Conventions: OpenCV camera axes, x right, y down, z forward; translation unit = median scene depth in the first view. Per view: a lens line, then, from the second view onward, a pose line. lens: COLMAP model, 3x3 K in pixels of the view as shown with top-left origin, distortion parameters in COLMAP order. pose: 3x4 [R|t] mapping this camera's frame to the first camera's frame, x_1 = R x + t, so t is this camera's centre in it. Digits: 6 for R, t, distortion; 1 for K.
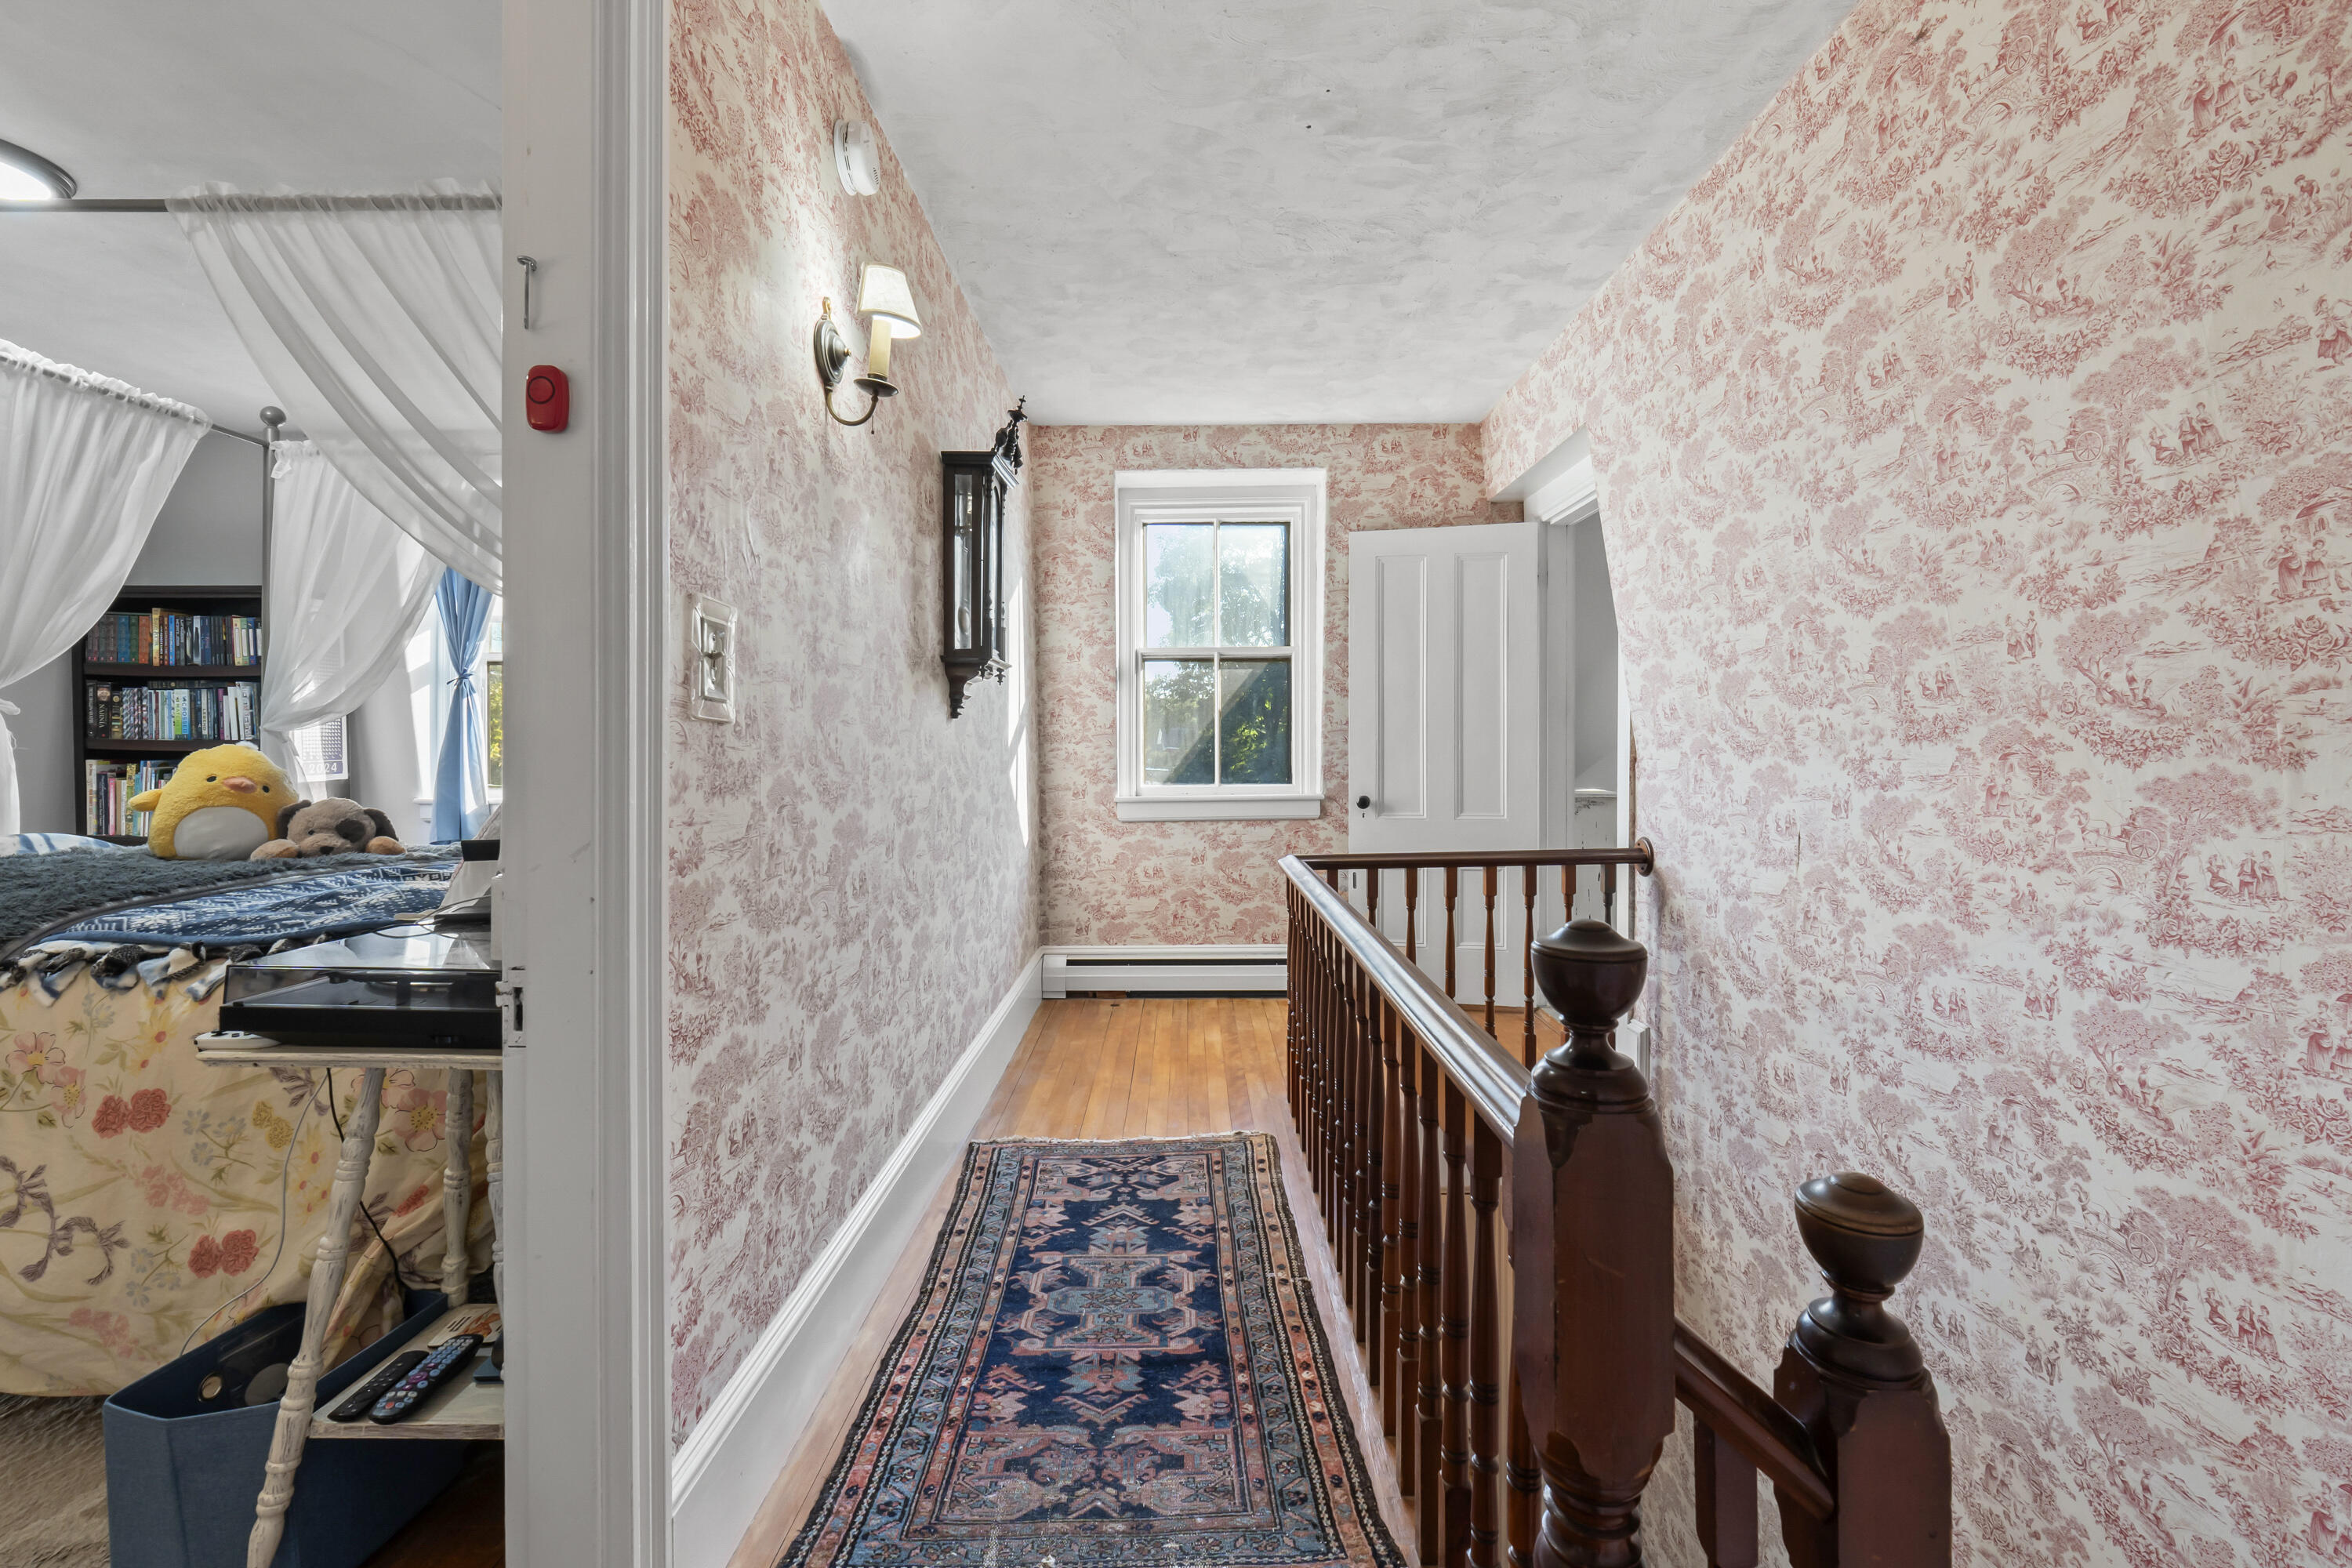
lens RADIAL K [[1004.5, 0, 1193.3], [0, 1004.5, 776.7], [0, 0, 1]] dist [-0.014623, 0.002176]
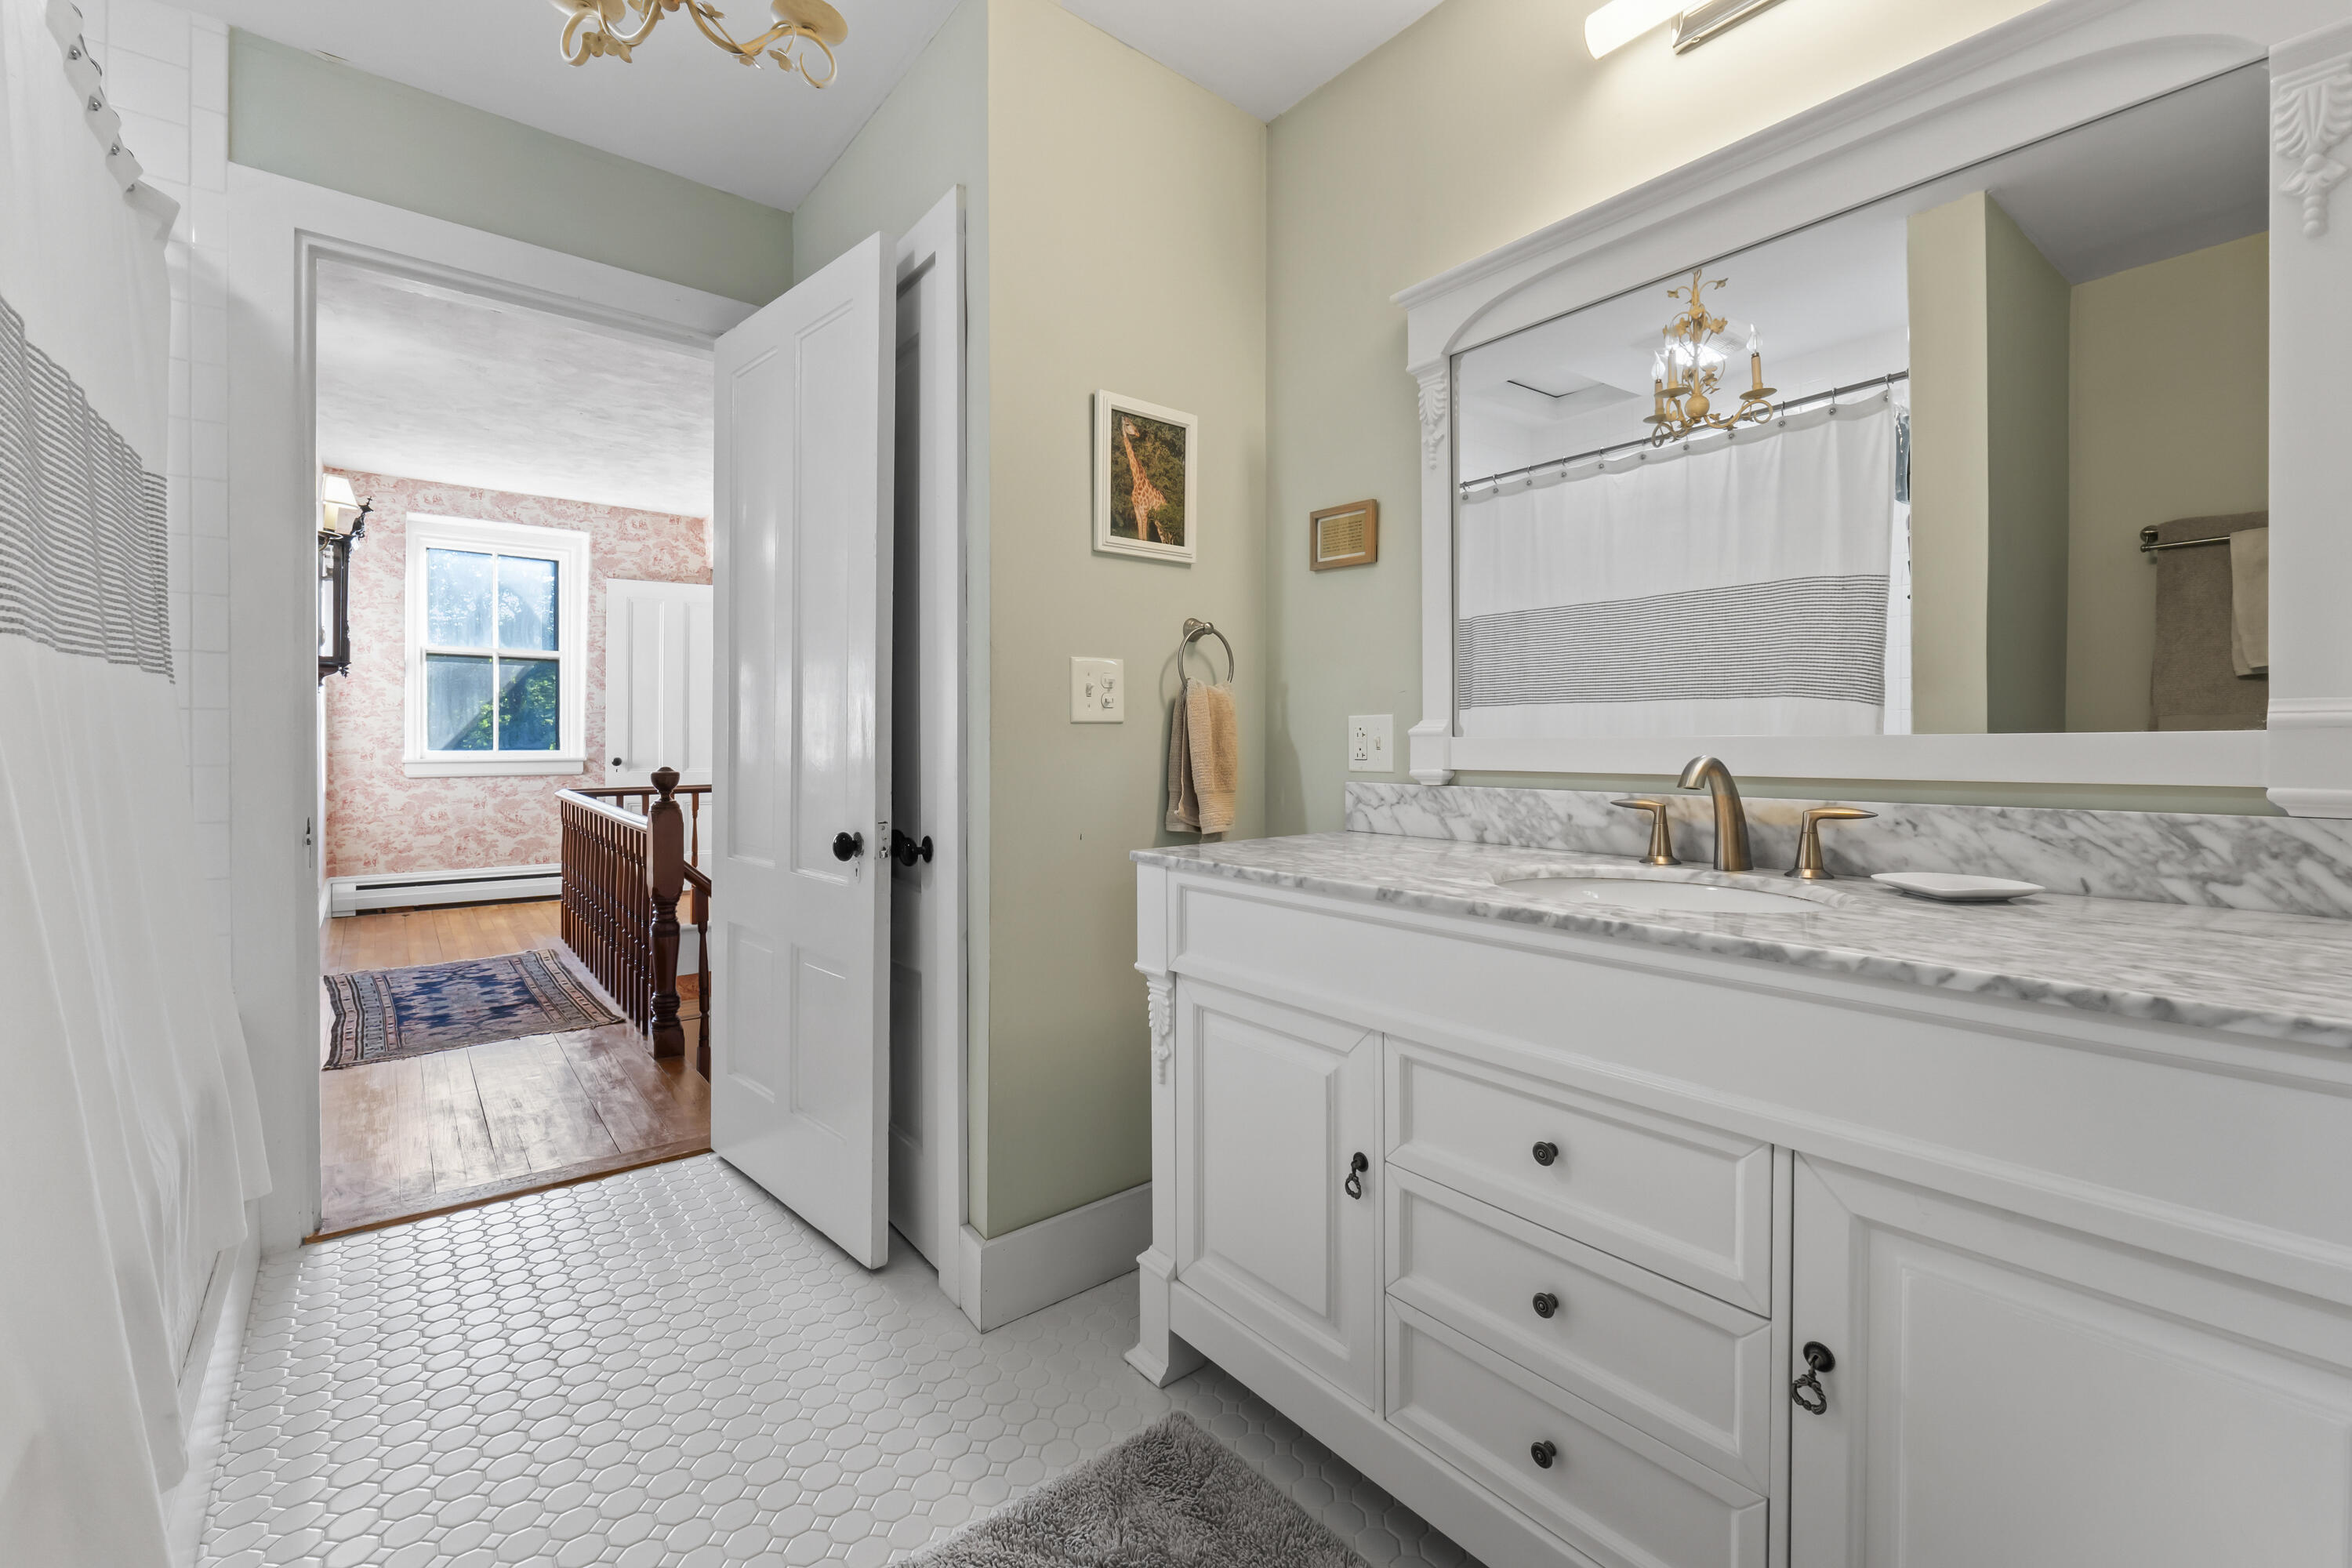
lens RADIAL K [[1004.5, 0, 1188.6], [0, 1004.5, 757.4], [0, 0, 1]] dist [-0.014623, 0.002176]
pose [[0.780902, 0.002463, 0.624648, -0.092080], [-0.000962, 0.999996, -0.002741, 0.021568], [-0.624653, 0.001539, 0.780901, -0.669245]]
